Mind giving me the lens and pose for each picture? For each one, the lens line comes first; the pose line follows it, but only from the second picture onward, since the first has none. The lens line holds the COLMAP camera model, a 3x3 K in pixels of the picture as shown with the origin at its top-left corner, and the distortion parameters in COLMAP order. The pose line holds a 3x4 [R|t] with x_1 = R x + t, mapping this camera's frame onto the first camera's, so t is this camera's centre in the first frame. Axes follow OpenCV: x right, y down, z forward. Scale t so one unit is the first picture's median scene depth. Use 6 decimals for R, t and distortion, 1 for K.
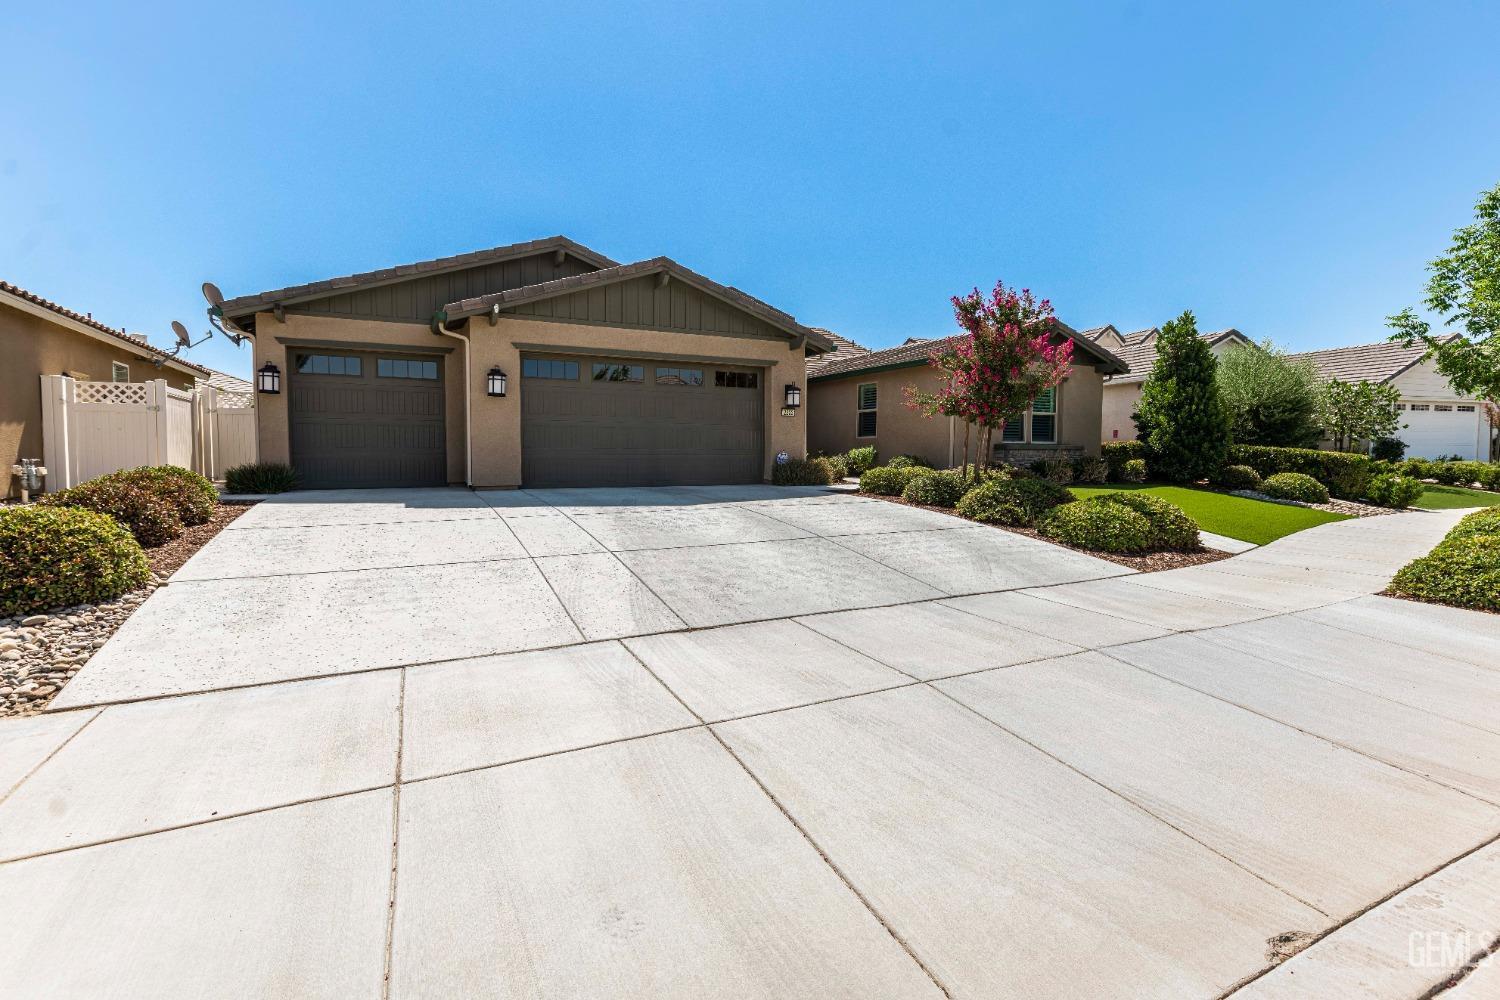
lens RADIAL K [[693.8, 0, 743.9], [0, 693.8, 492.7], [0, 0, 1]] dist [0.005263, -0.000714]
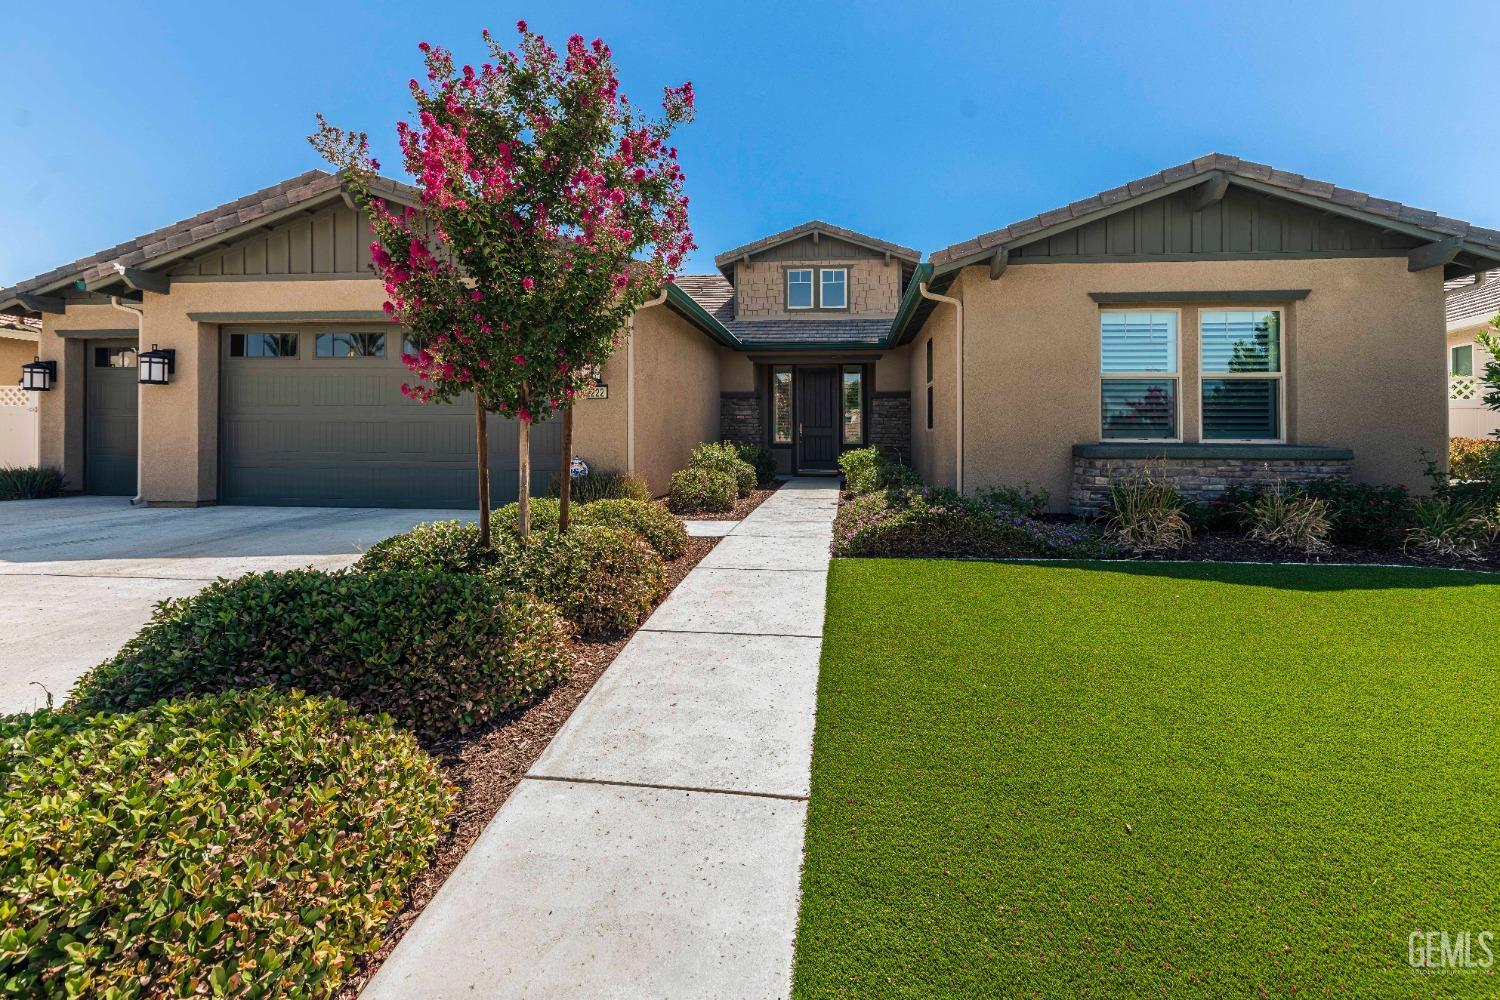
lens RADIAL K [[693.8, 0, 782.1], [0, 693.8, 418.3], [0, 0, 1]] dist [0.005263, -0.000714]
pose [[0.856208, -0.015107, -0.516411, 0.565429], [-0.034521, 0.995665, -0.086363, -0.053911], [0.515477, 0.091772, 0.851975, 0.644202]]
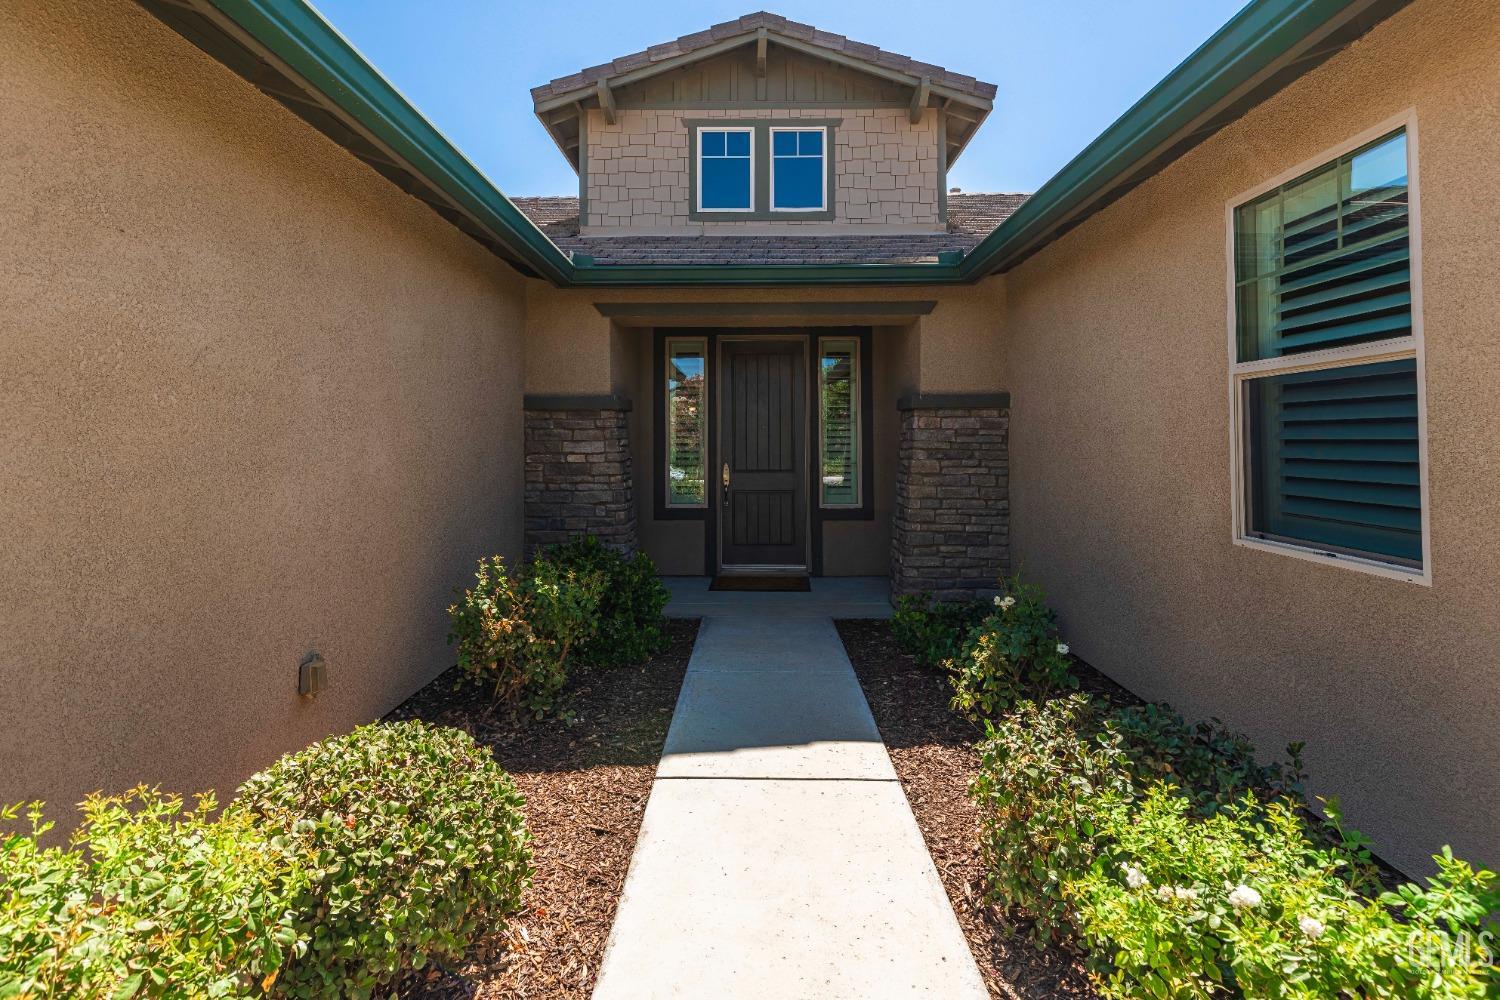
lens RADIAL K [[693.8, 0, 764.8], [0, 693.8, 415.4], [0, 0, 1]] dist [0.005263, -0.000714]
pose [[0.904289, -0.026936, -0.426070, 0.206180], [-0.021920, 0.993762, -0.109348, -0.136018], [0.426357, 0.108221, 0.898058, 1.248076]]
